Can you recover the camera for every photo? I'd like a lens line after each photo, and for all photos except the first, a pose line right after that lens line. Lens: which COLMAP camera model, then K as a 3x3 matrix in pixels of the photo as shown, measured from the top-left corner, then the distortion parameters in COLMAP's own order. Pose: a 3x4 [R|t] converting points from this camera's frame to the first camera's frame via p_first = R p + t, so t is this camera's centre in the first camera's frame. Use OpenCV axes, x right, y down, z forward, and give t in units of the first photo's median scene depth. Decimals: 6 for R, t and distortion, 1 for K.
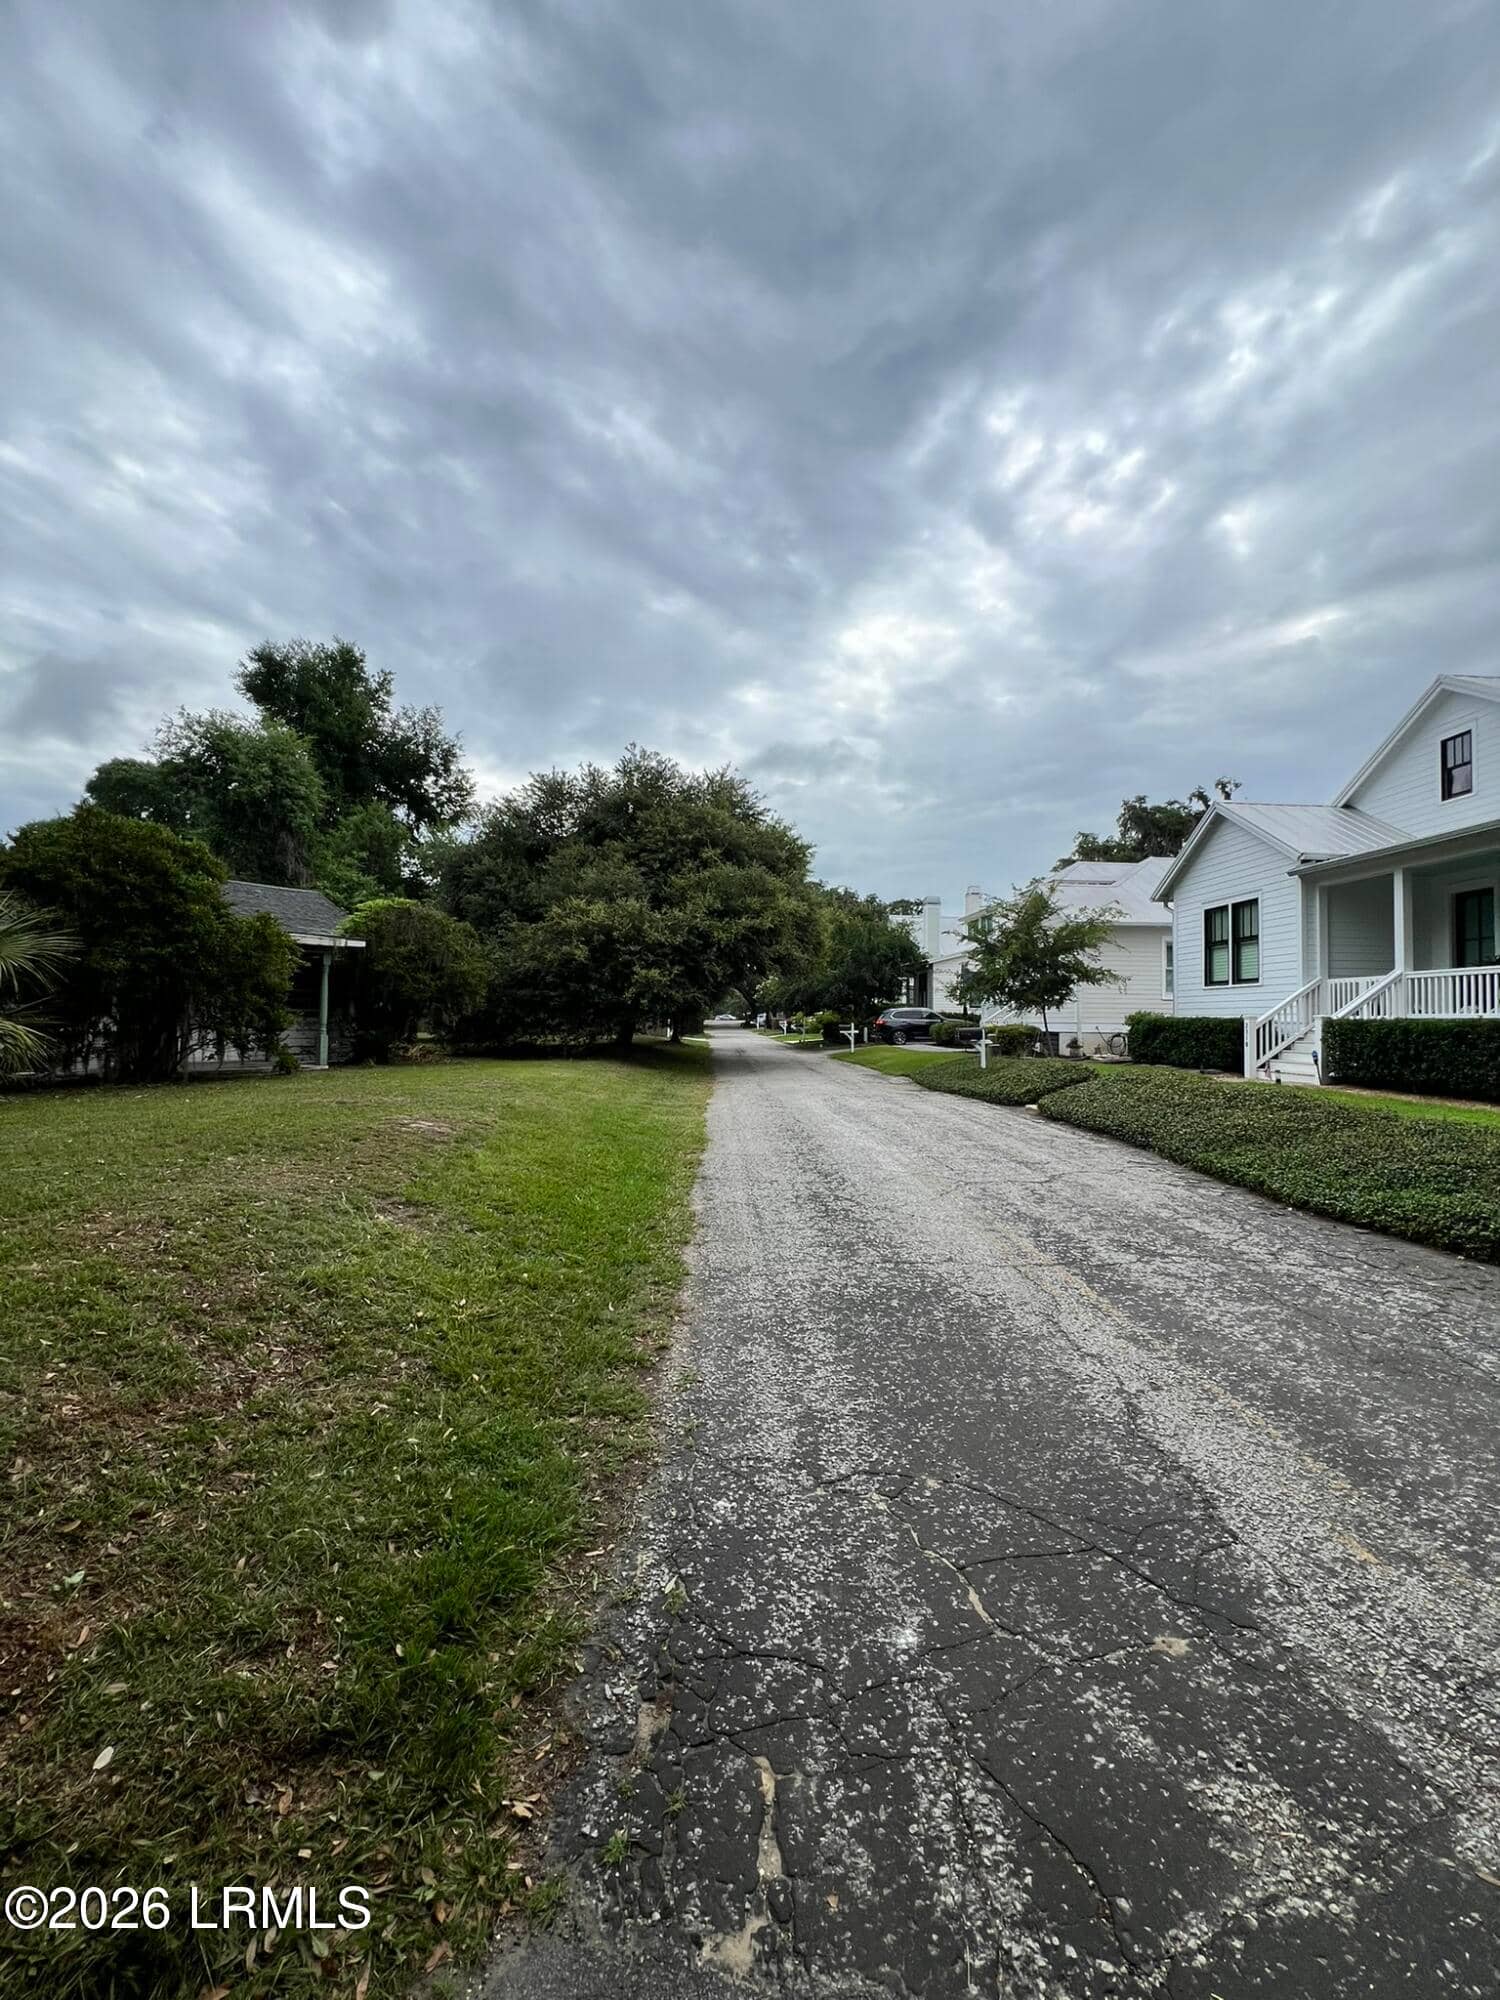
lens RADIAL K [[785.2, 0, 755.8], [0, 785.2, 988.2], [0, 0, 1]] dist [-0.014369, 0.000542]
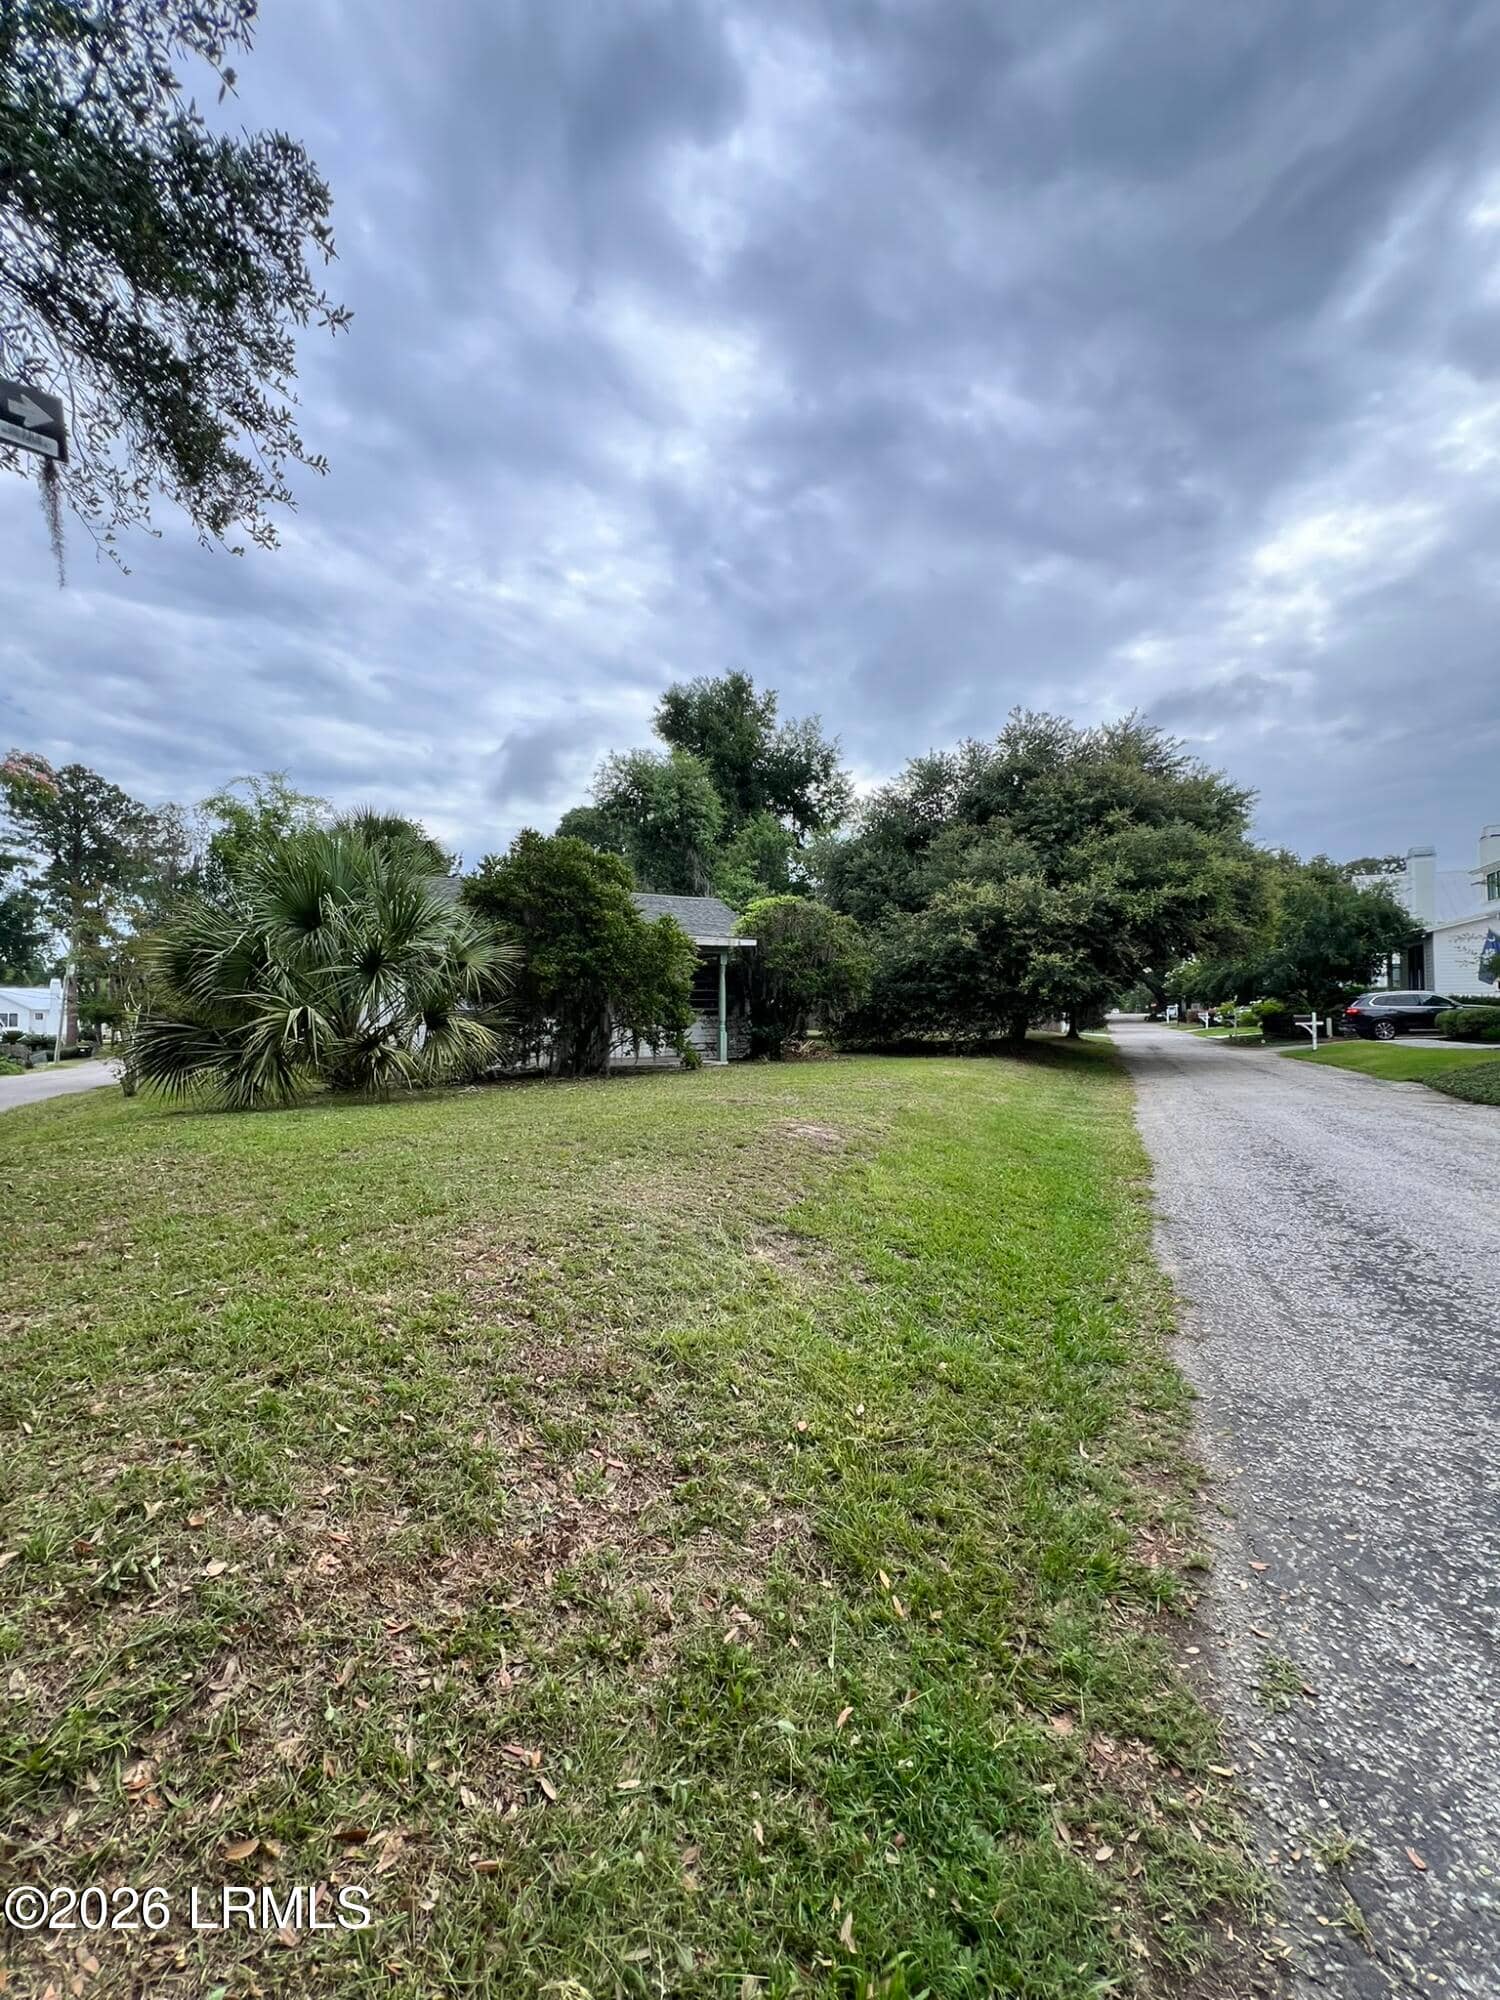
lens RADIAL K [[785.2, 0, 757.2], [0, 785.2, 993.6], [0, 0, 1]] dist [-0.014369, 0.000542]
pose [[0.889168, -0.030069, -0.456592, -0.022442], [0.035207, 0.999376, 0.002748, 0.004910], [0.456224, -0.018518, 0.889672, 0.060594]]
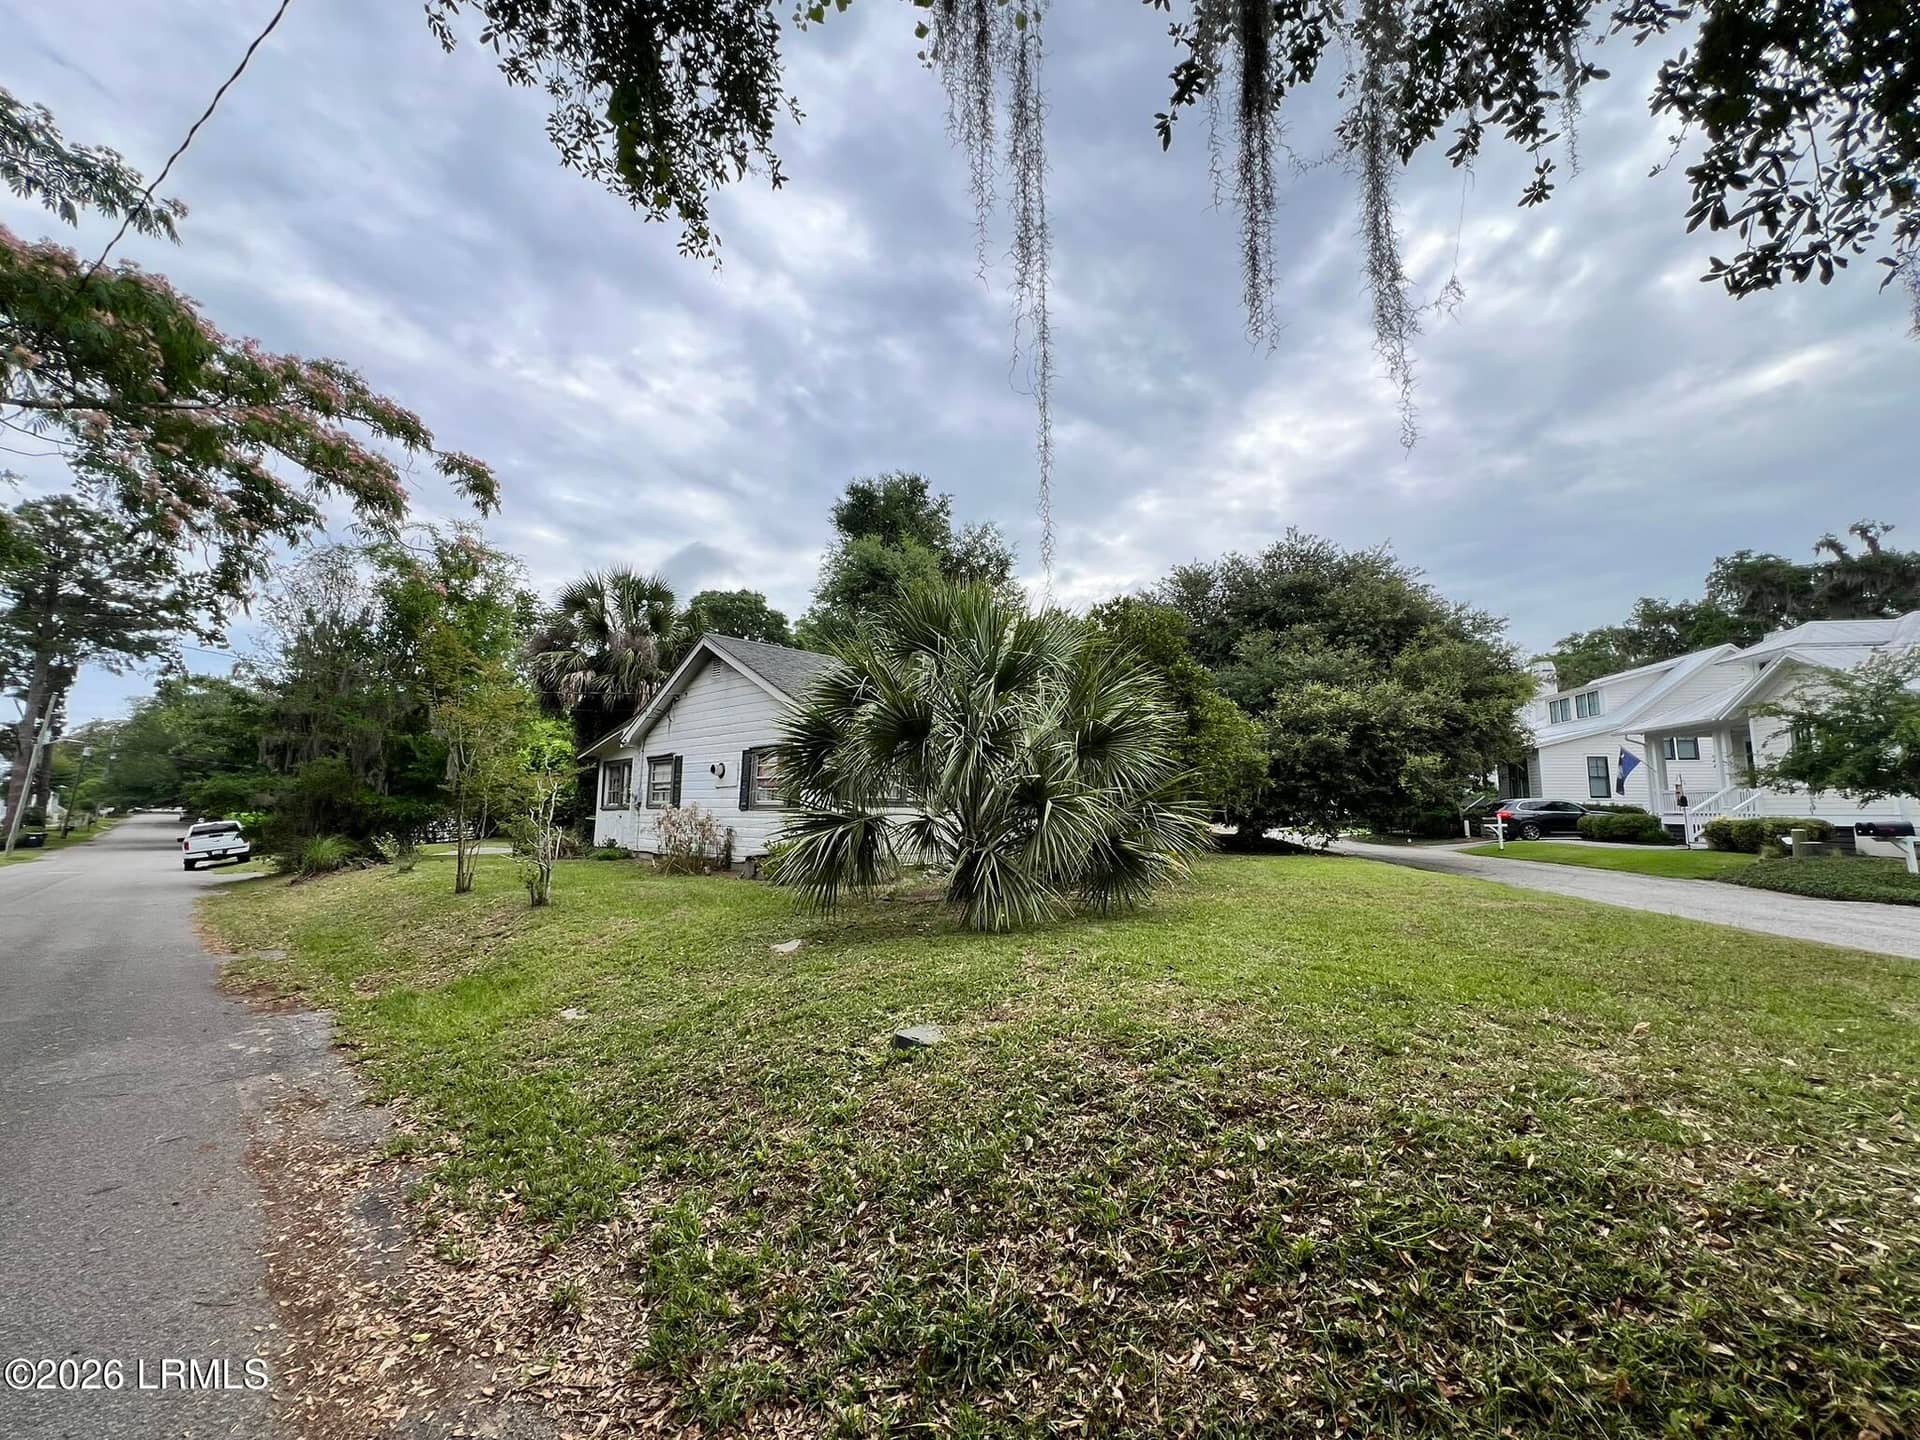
lens RADIAL K [[753.8, 0, 949.4], [0, 753.8, 737.3], [0, 0, 1]] dist [-0.014369, 0.000542]
pose [[0.967455, -0.026552, -0.251645, -0.371252], [0.011458, 0.998056, -0.061256, 0.001115], [0.252782, 0.056379, 0.965879, -0.000415]]
